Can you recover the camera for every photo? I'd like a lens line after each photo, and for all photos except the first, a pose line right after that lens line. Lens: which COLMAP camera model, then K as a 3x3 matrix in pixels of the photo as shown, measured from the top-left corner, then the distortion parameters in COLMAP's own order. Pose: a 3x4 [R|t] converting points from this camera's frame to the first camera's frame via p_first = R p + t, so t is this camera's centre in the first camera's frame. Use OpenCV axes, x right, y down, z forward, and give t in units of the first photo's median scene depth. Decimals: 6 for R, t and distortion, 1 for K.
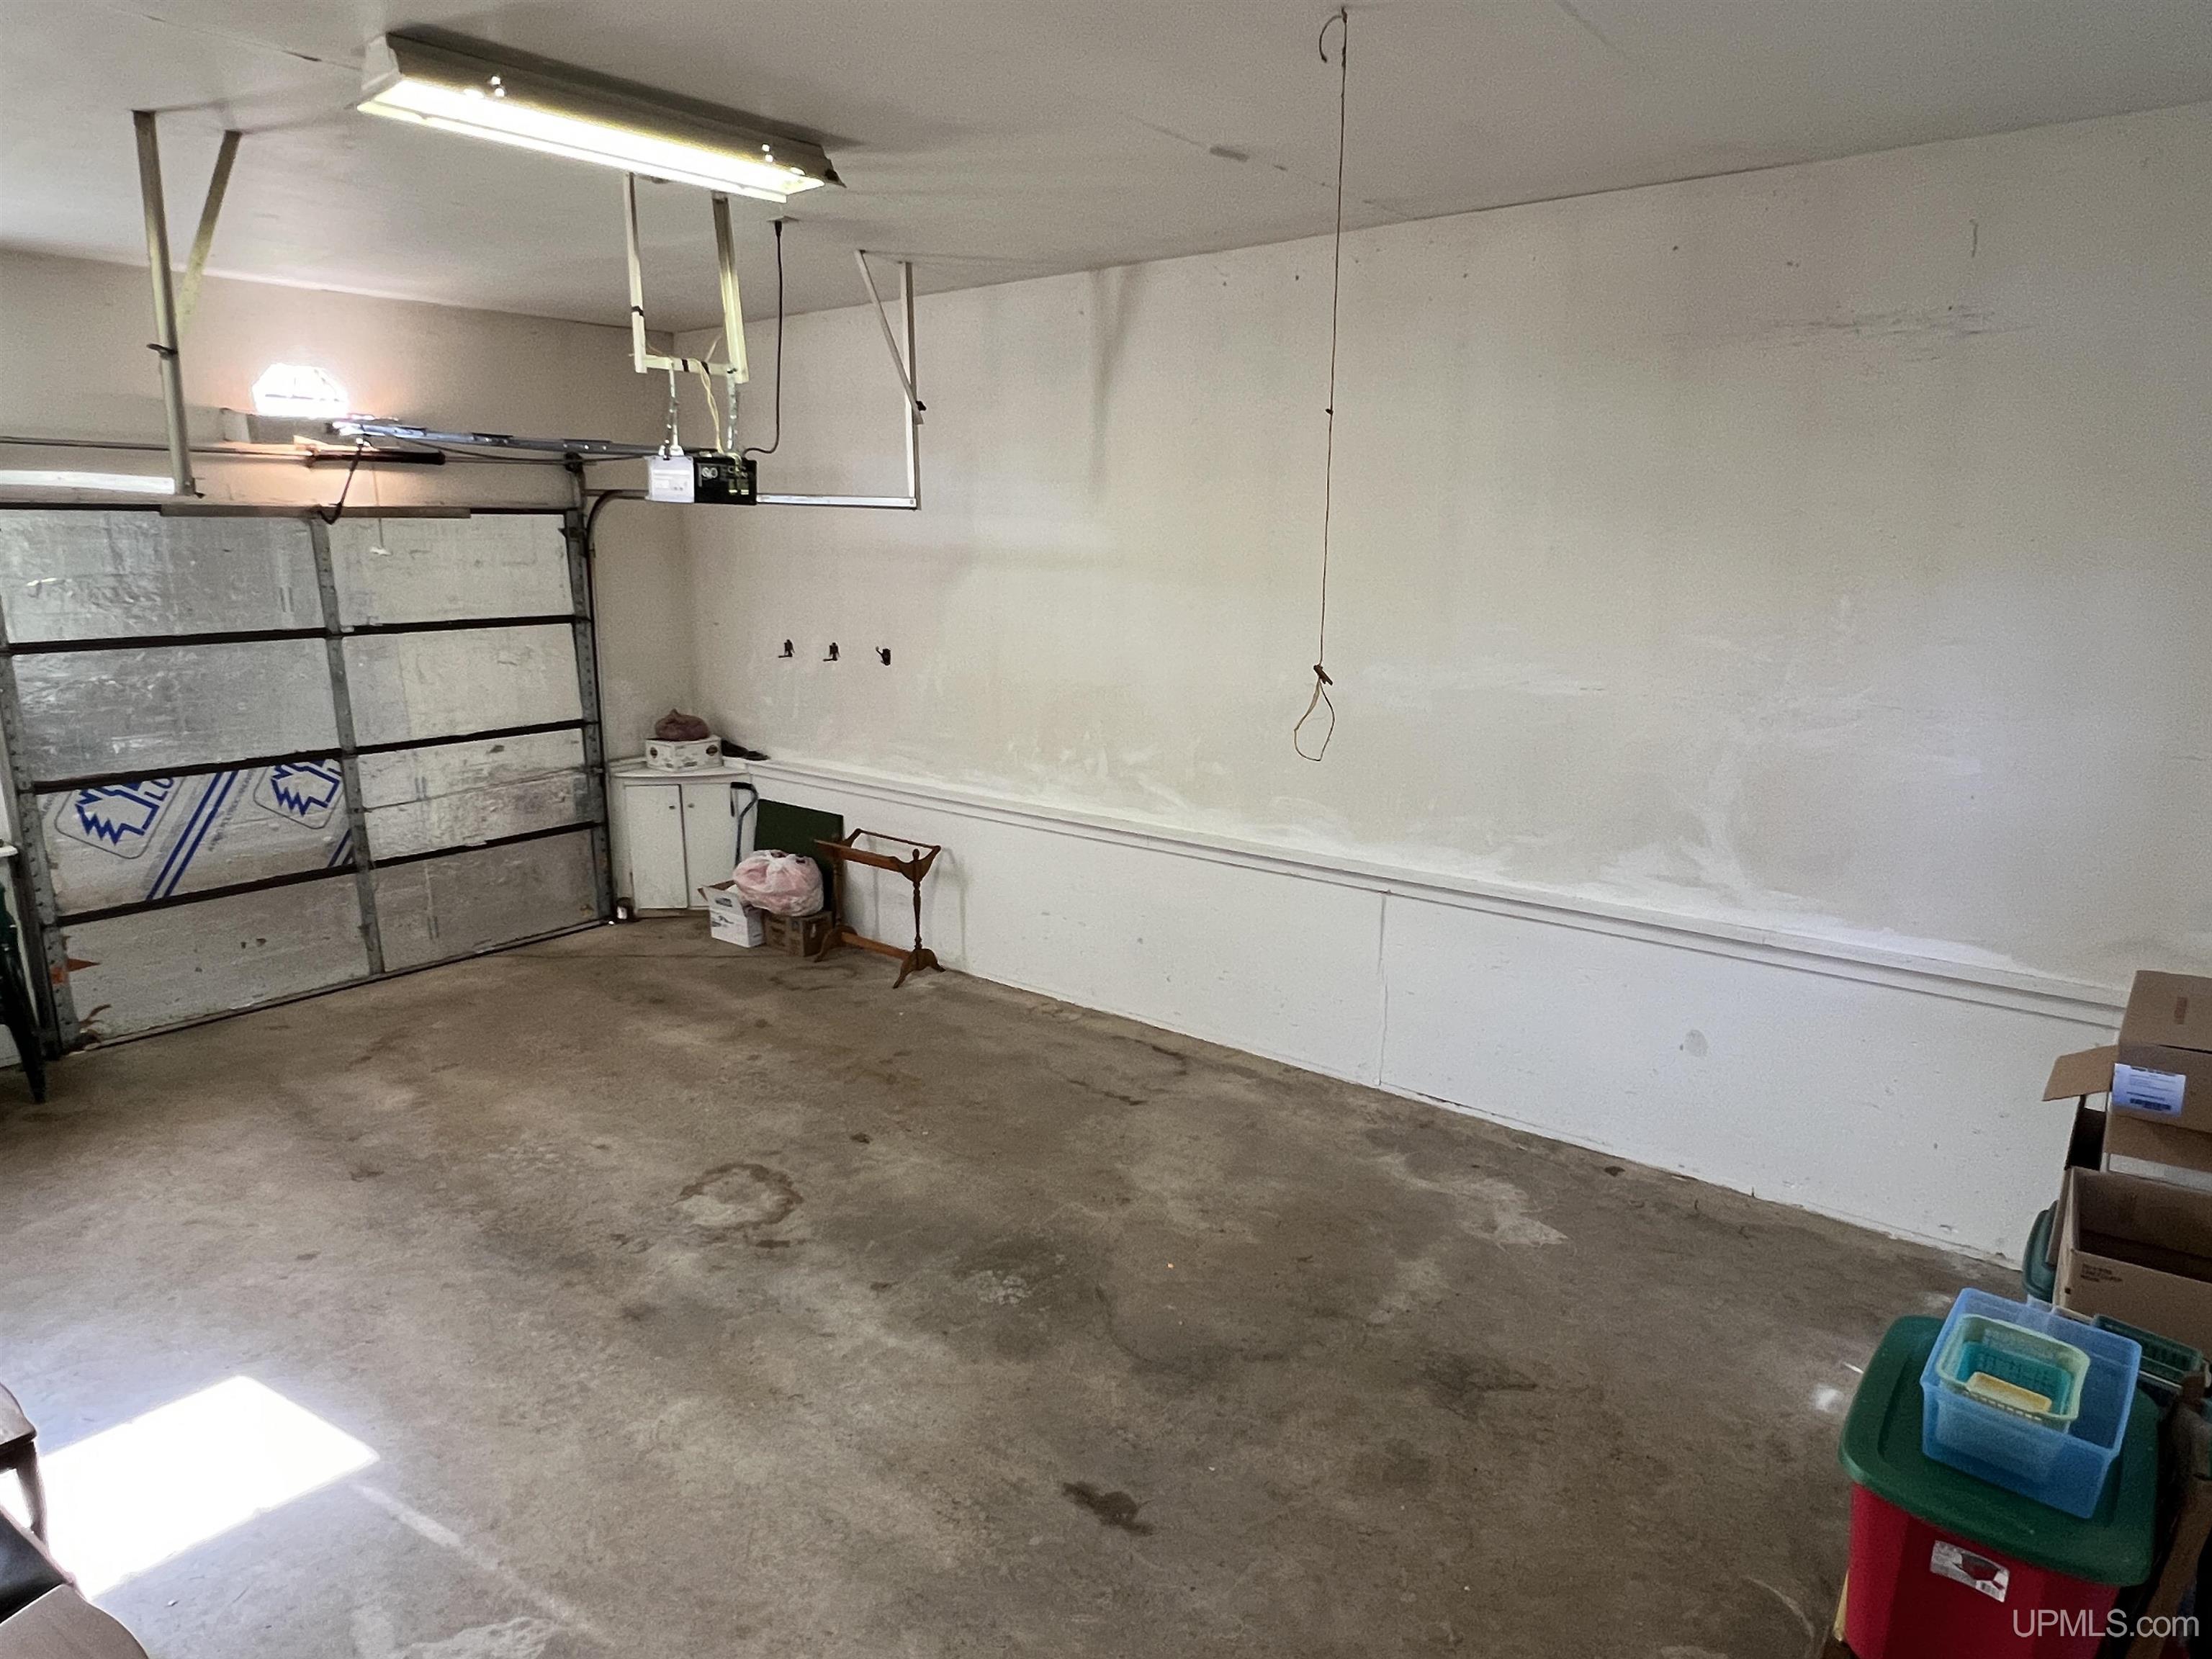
lens RADIAL K [[1345.3, 0, 1113.9], [0, 1345.3, 822.2], [0, 0, 1]] dist [0.001190, -0.002447]
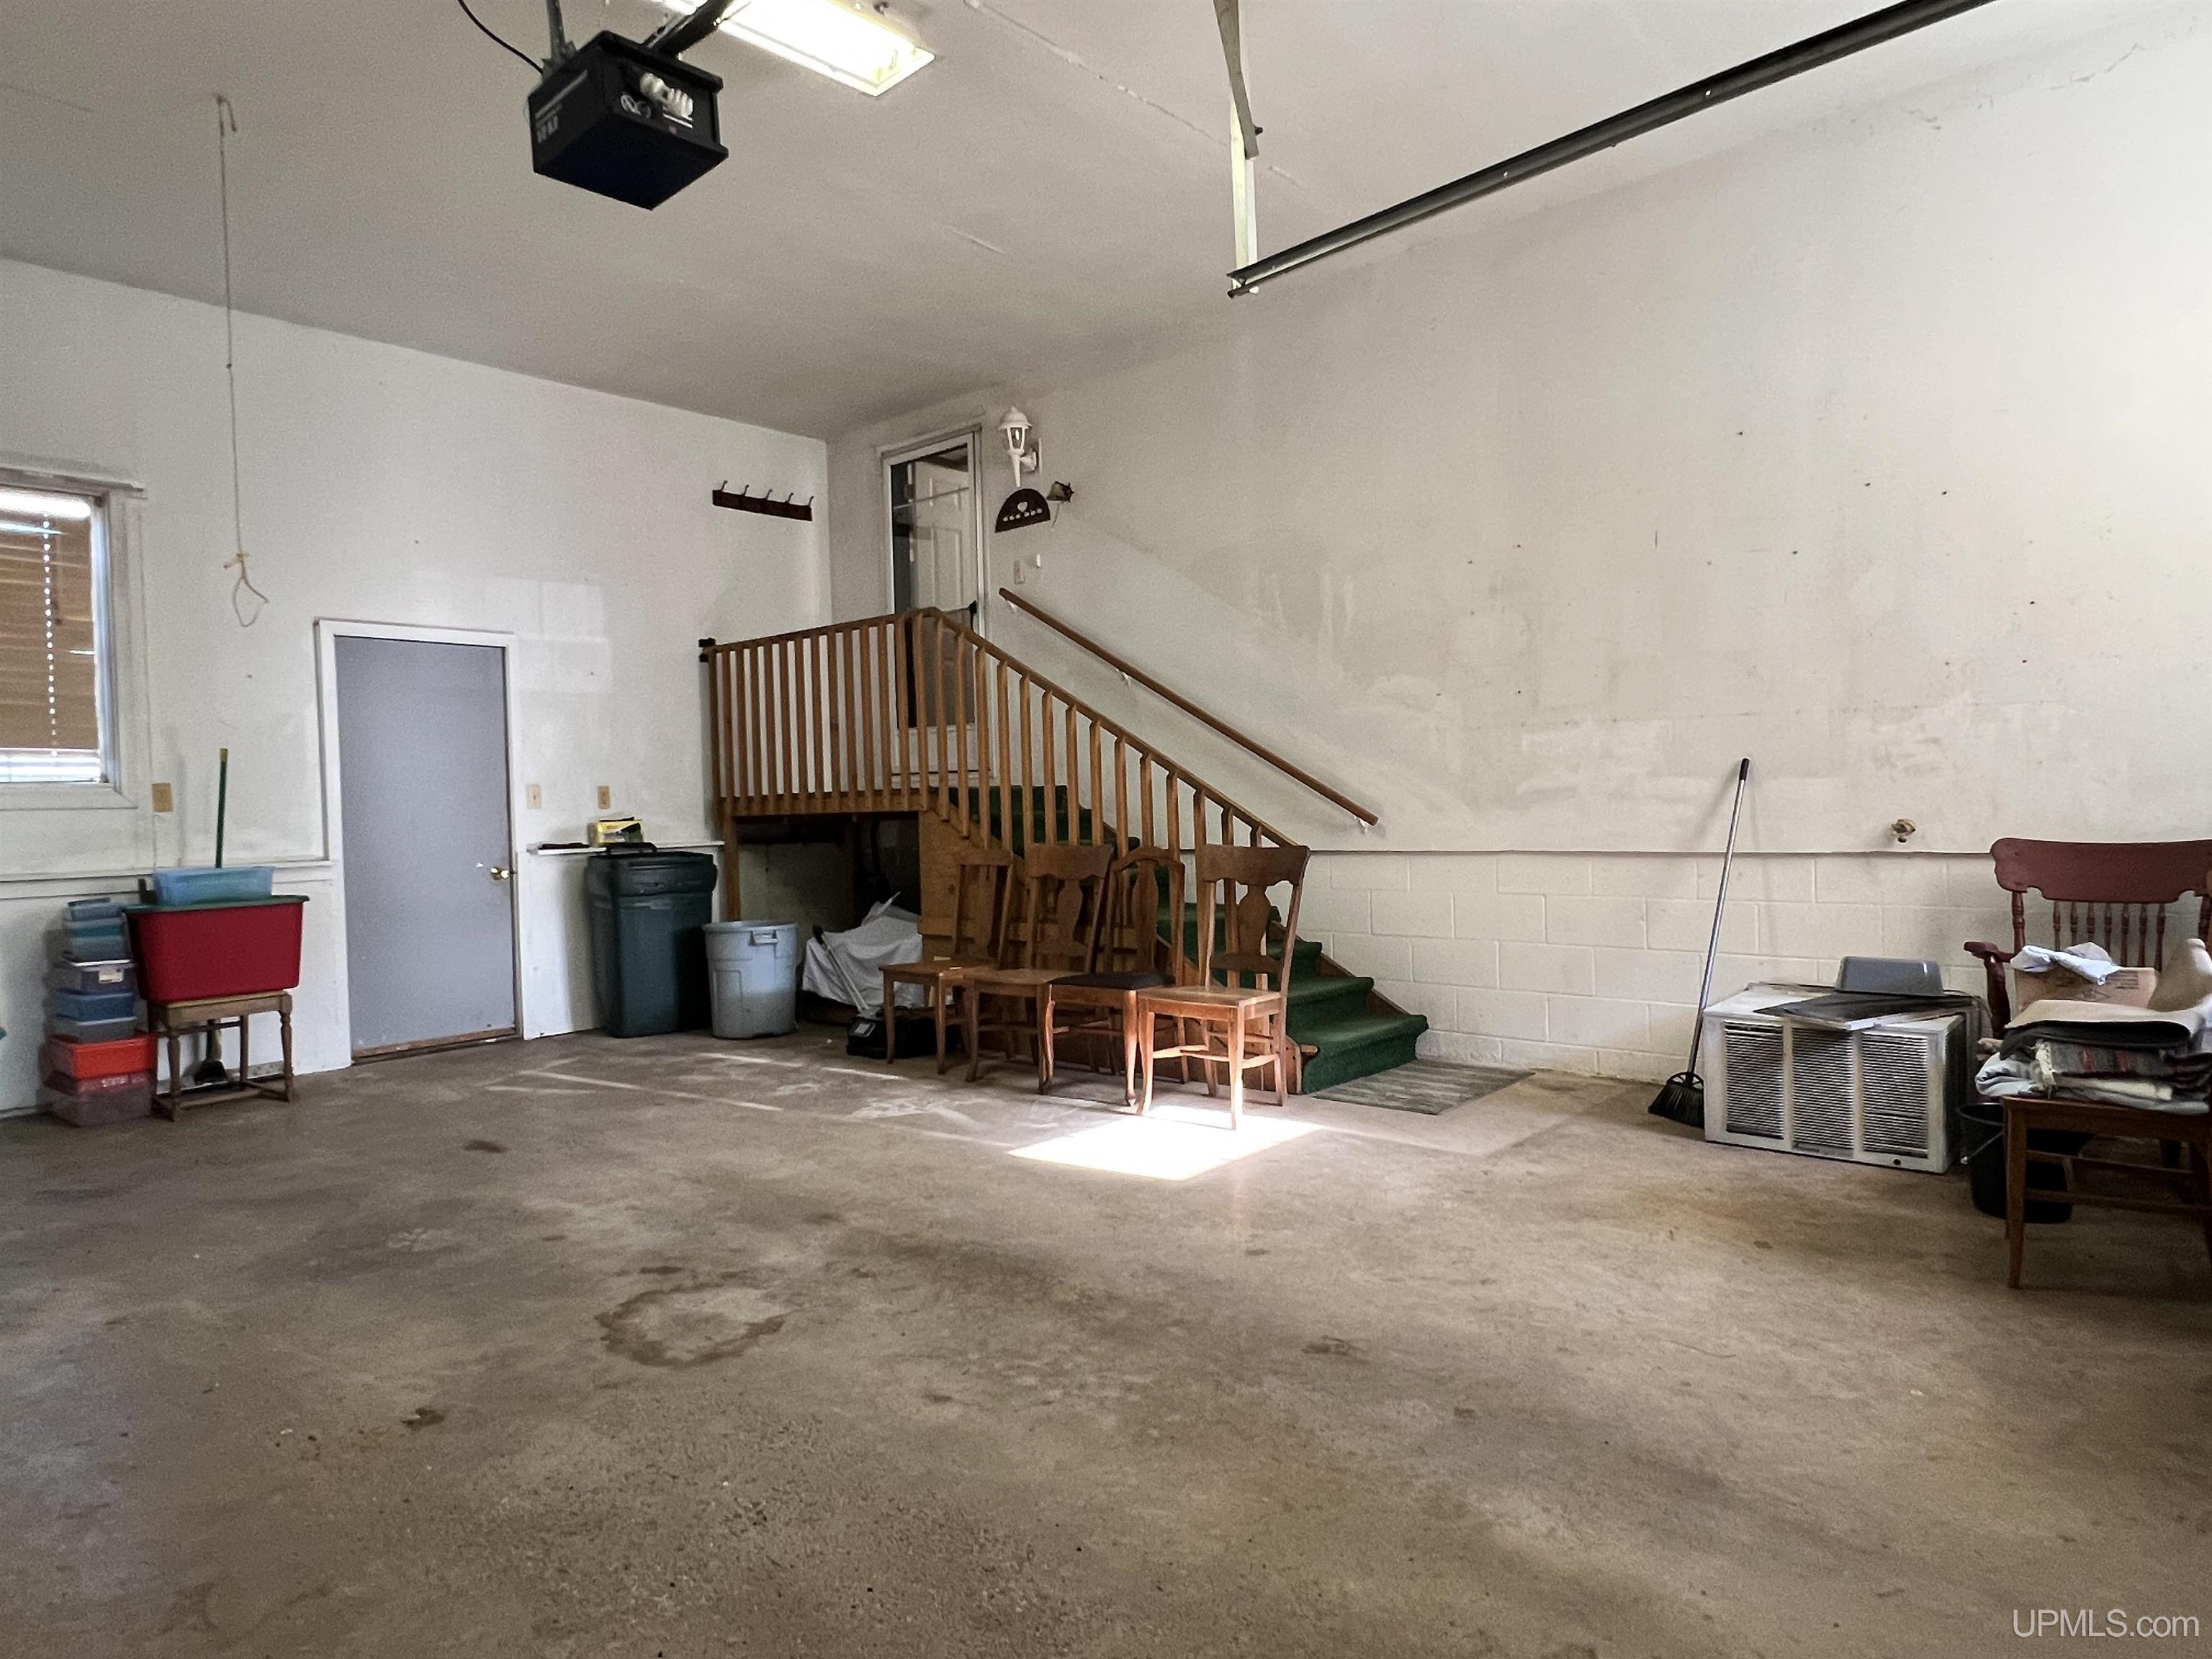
lens RADIAL K [[1345.3, 0, 1117.8], [0, 1345.3, 834.5], [0, 0, 1]] dist [0.001190, -0.002447]
pose [[-0.998474, 0.021157, 0.051003, -0.535698], [0.032844, 0.970074, 0.240576, -0.094337], [-0.044387, 0.241884, -0.969289, 1.609750]]
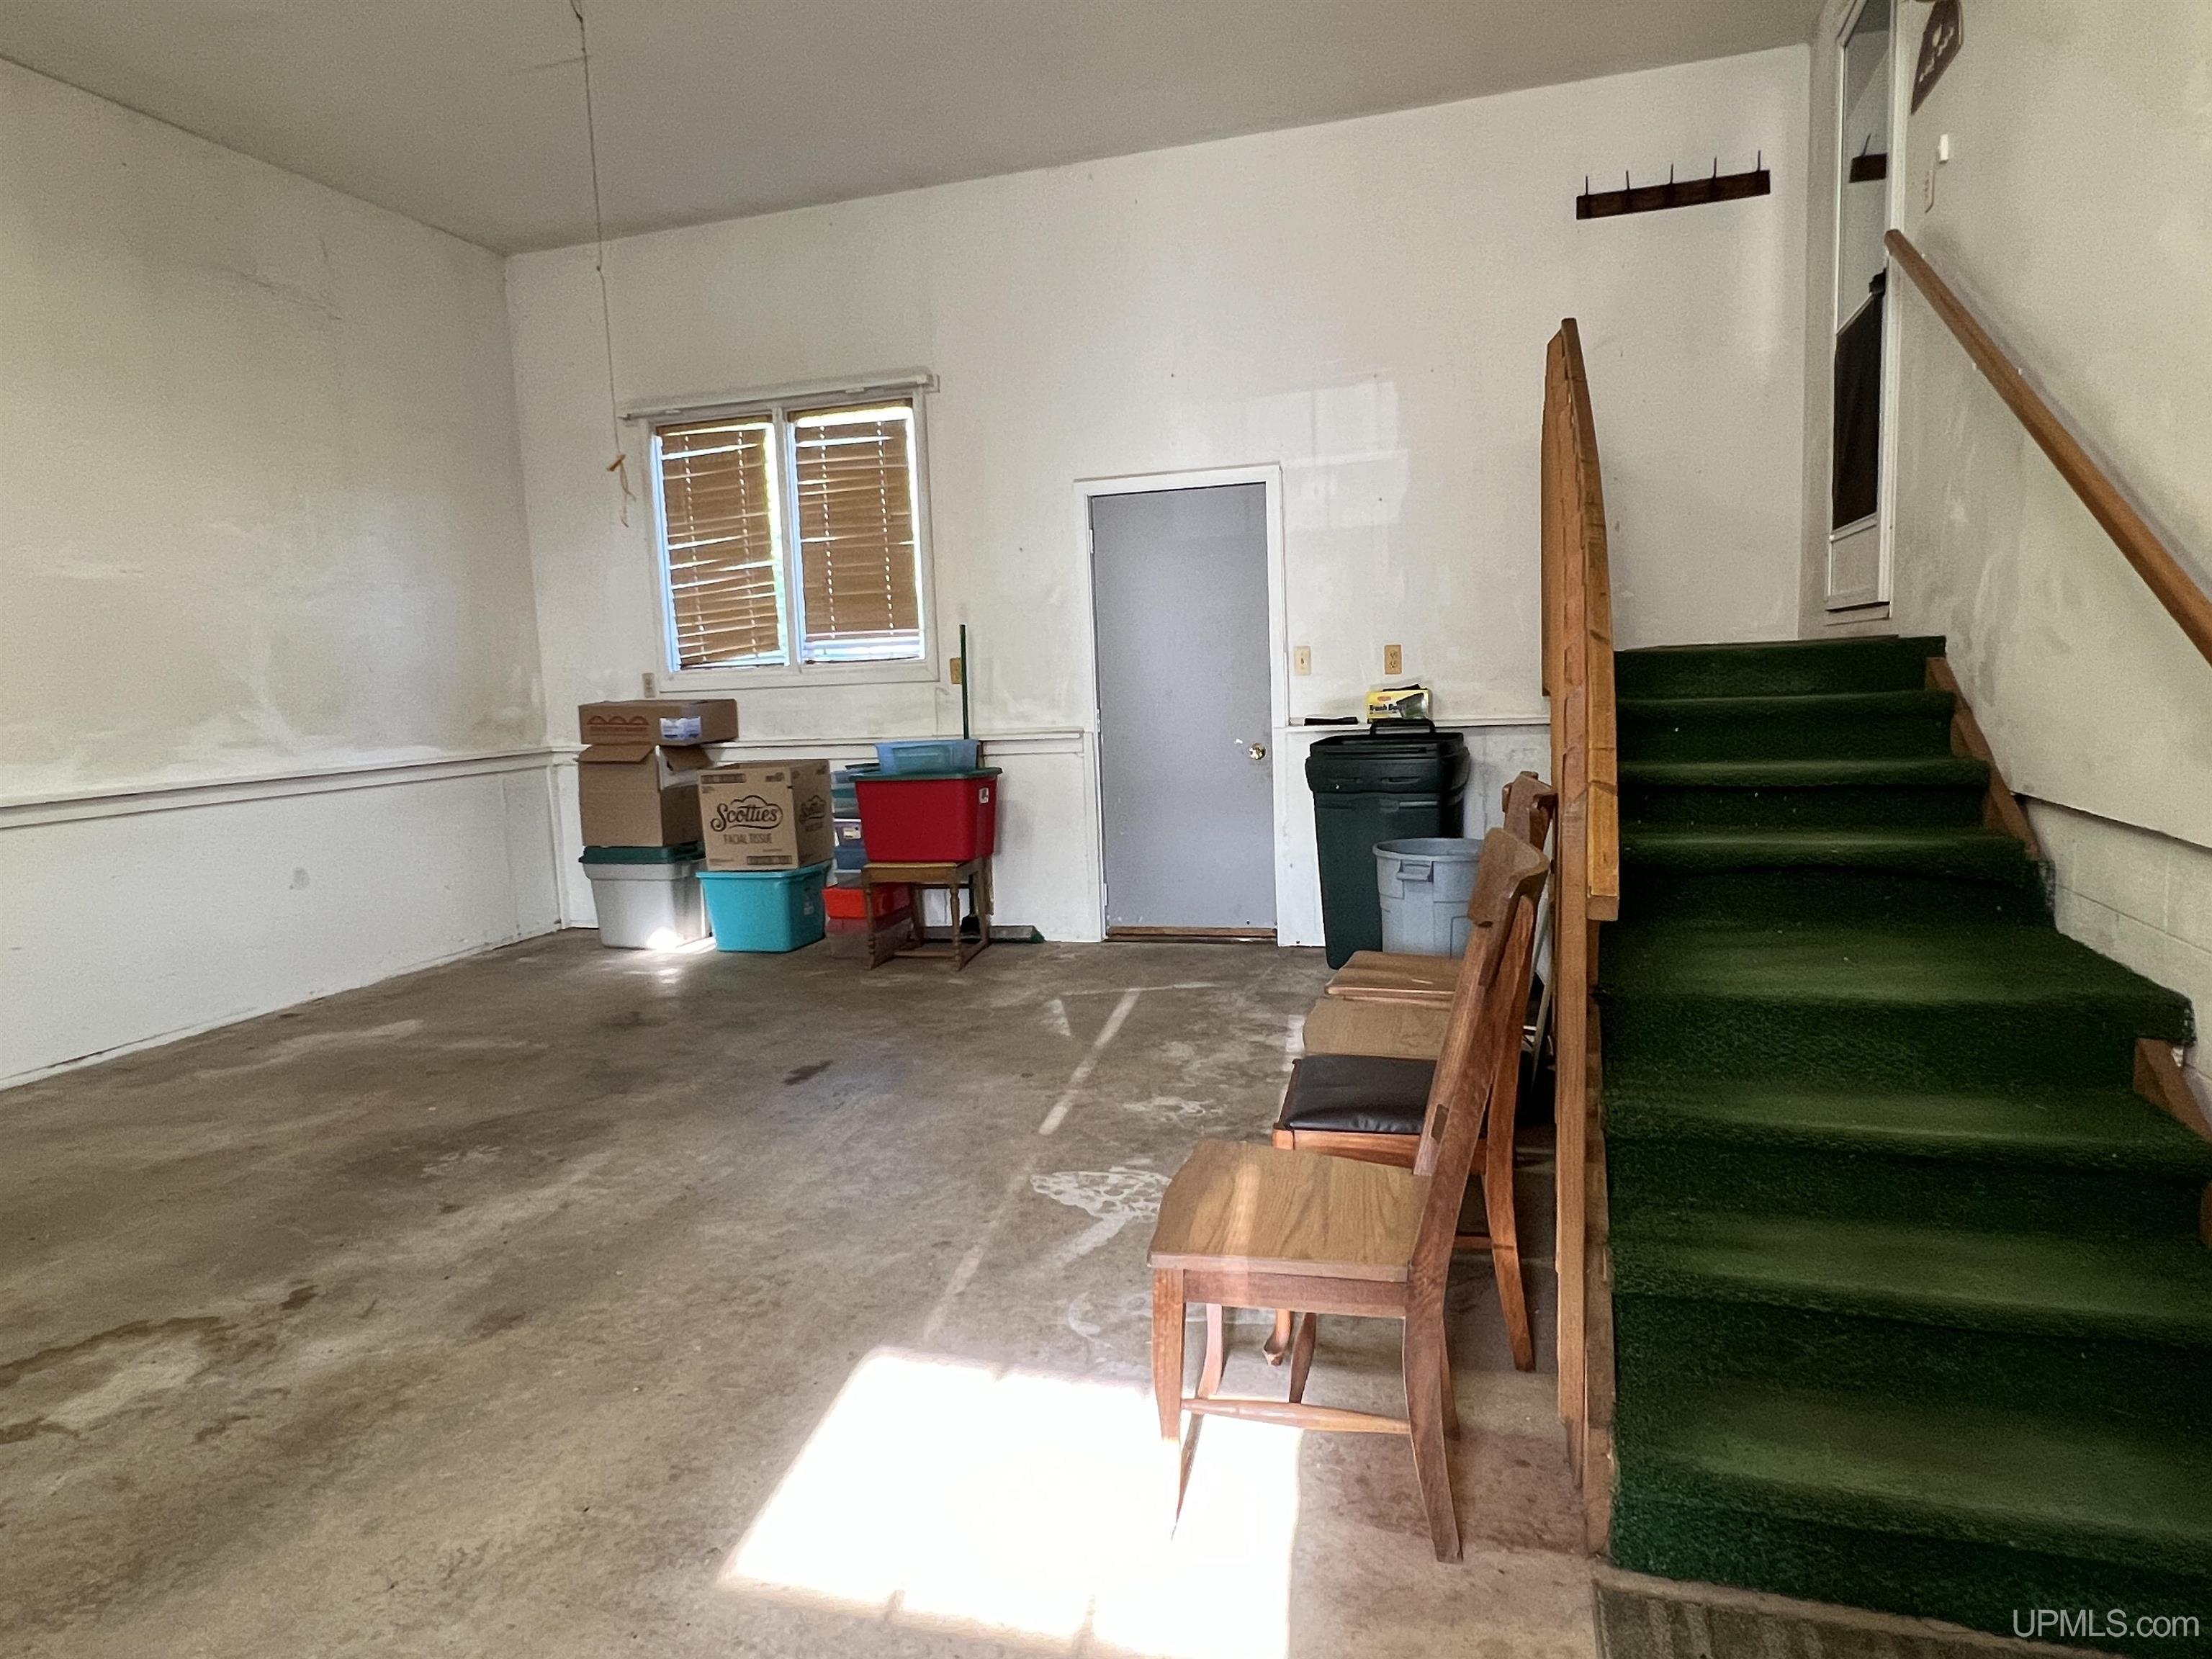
lens RADIAL K [[1345.3, 0, 1096.0], [0, 1345.3, 827.1], [0, 0, 1]] dist [0.001190, -0.002447]
pose [[-0.354858, -0.095266, 0.930054, -0.921343], [0.240813, 0.951915, 0.189386, 0.071558], [-0.903374, 0.291174, -0.314853, 0.771721]]
